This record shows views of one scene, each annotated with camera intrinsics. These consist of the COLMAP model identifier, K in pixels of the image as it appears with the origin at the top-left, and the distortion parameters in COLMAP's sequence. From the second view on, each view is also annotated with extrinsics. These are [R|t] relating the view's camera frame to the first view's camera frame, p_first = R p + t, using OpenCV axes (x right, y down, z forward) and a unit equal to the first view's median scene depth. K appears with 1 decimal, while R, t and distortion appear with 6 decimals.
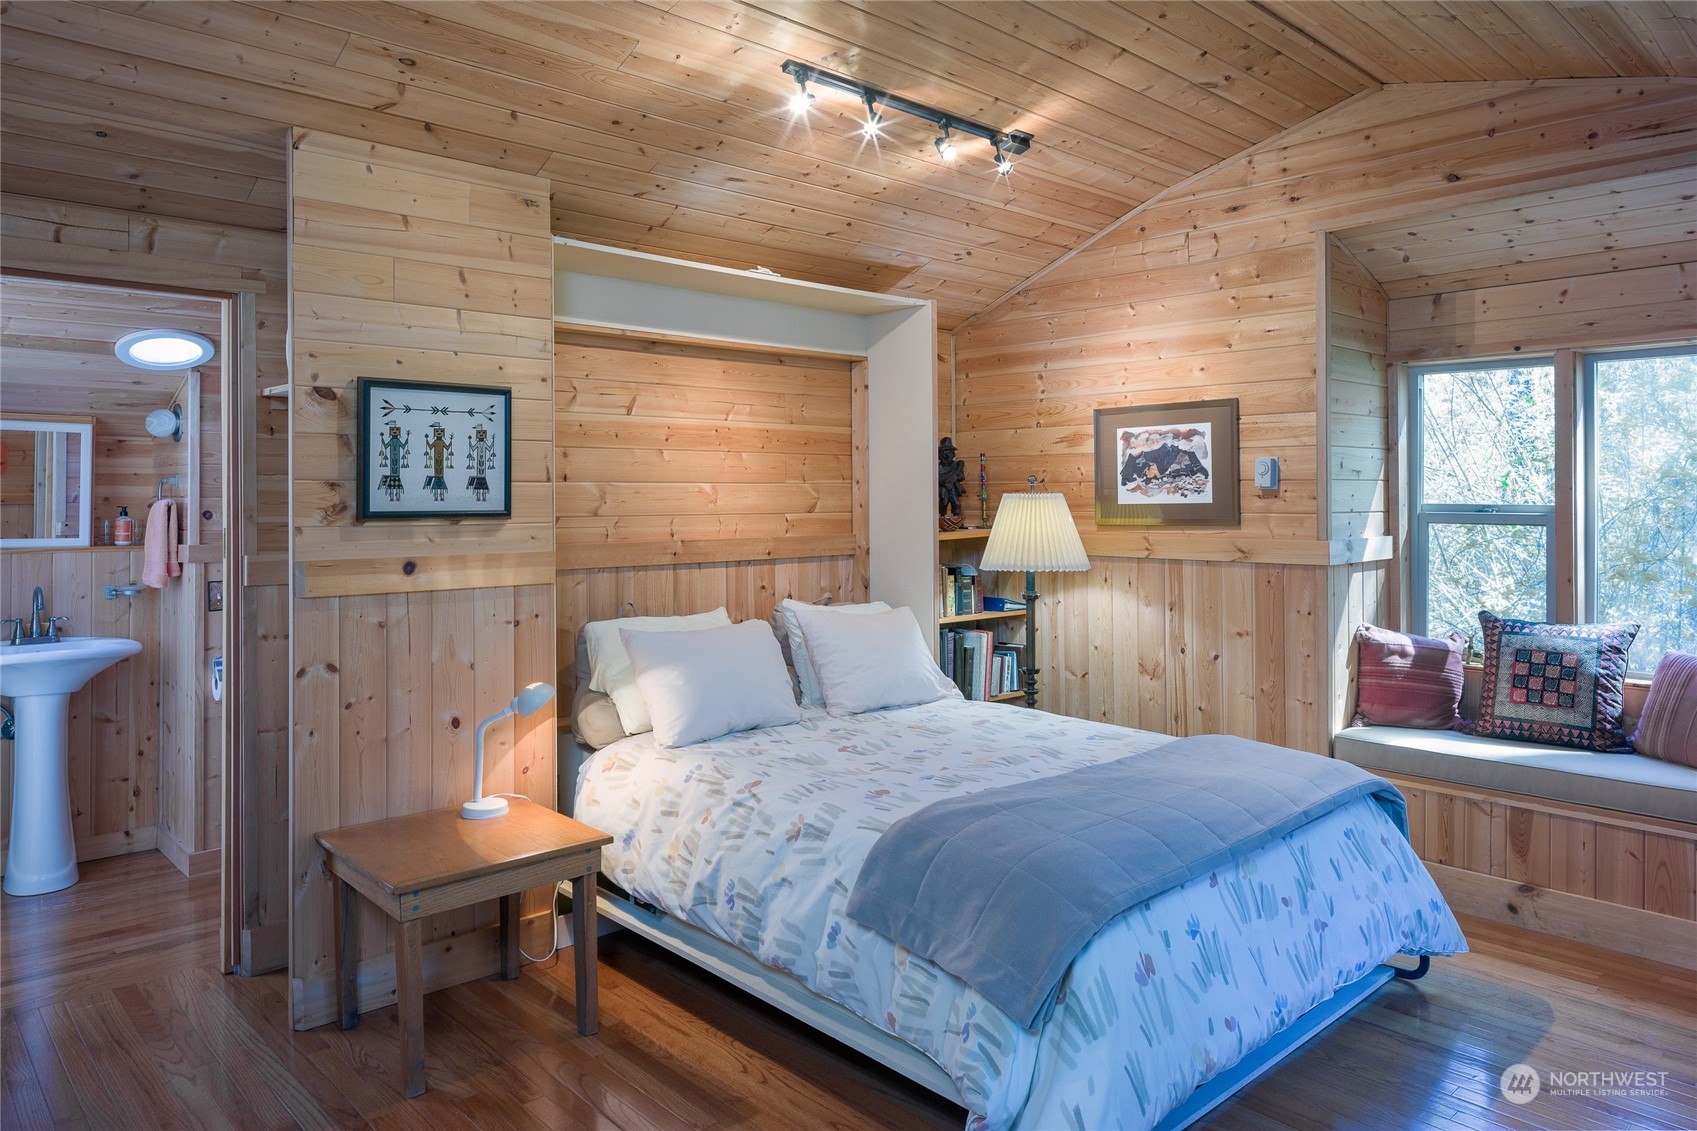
lens RADIAL K [[1107.0, 0, 844.5], [0, 1107.0, 485.1], [0, 0, 1]] dist [-0.004297, -0.002088]
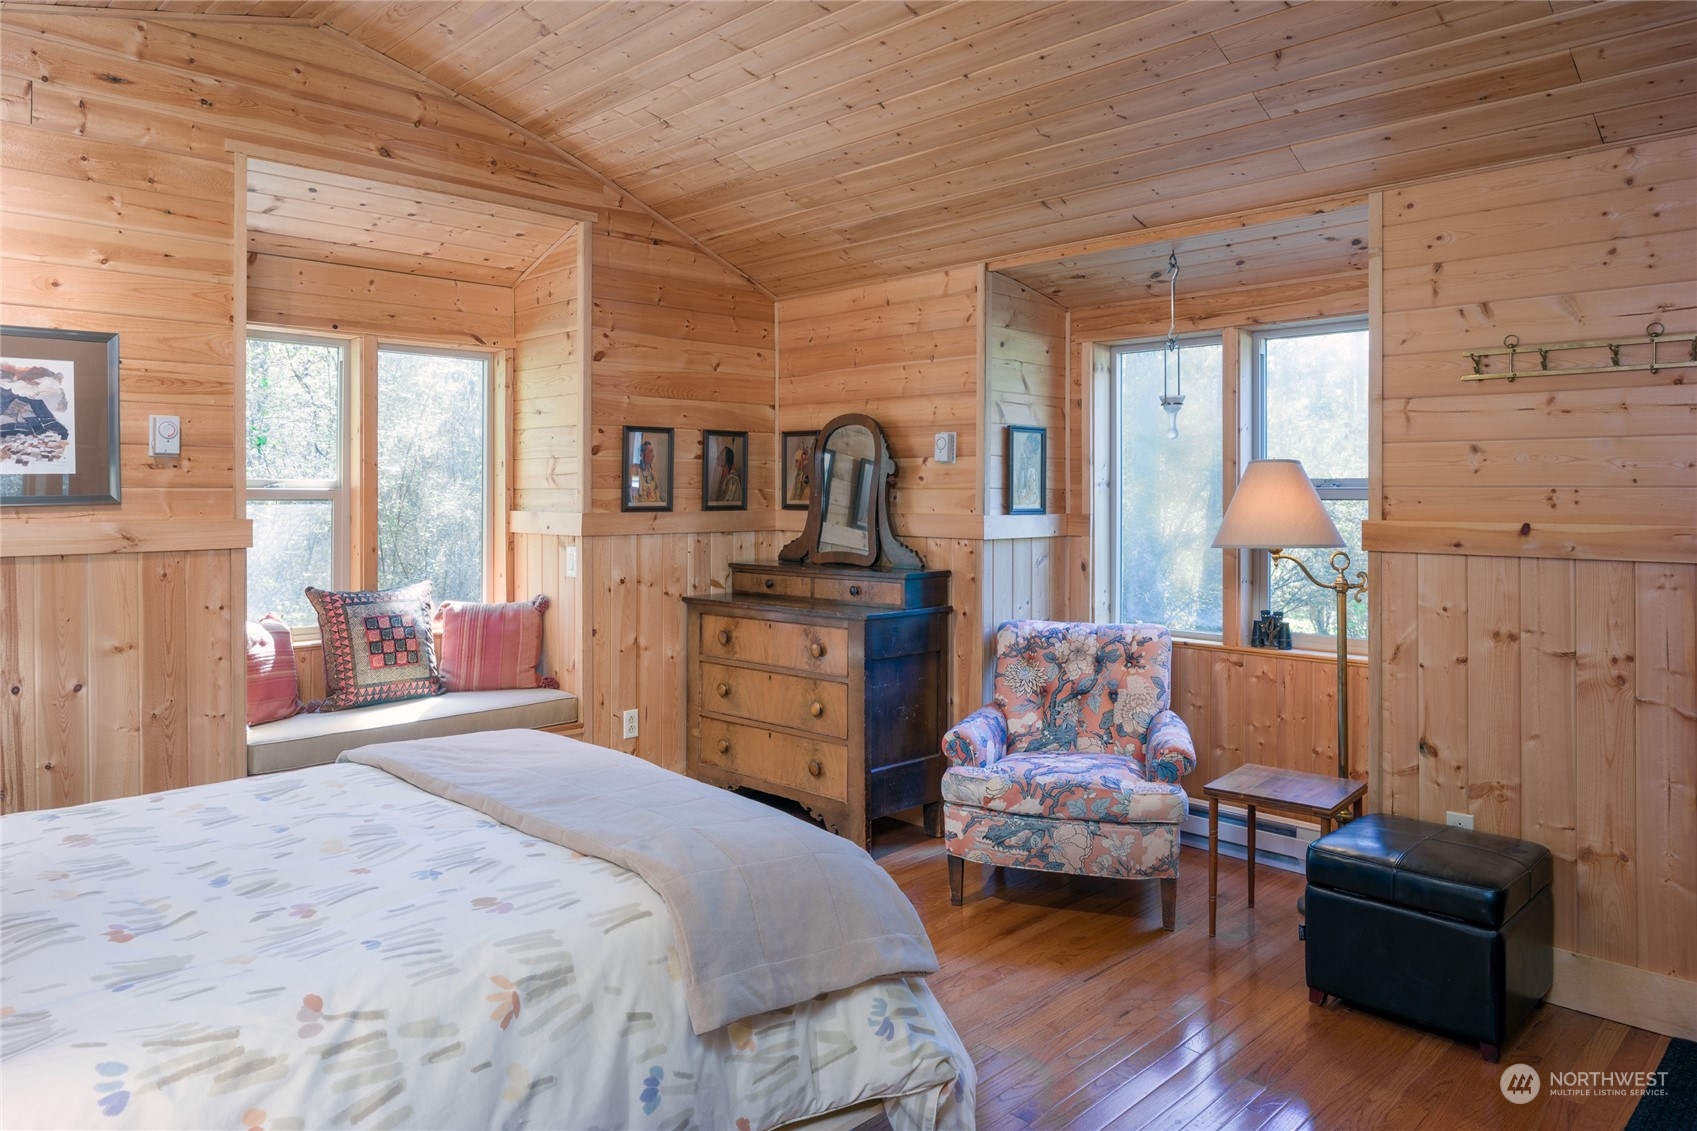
lens RADIAL K [[1107.0, 0, 844.5], [0, 1107.0, 485.1], [0, 0, 1]] dist [-0.004297, -0.002088]
pose [[-0.029993, 0.006240, 0.999531, -0.436201], [-0.009455, 0.999934, -0.006526, 0.025587], [-0.999505, -0.009646, -0.029932, 0.571899]]
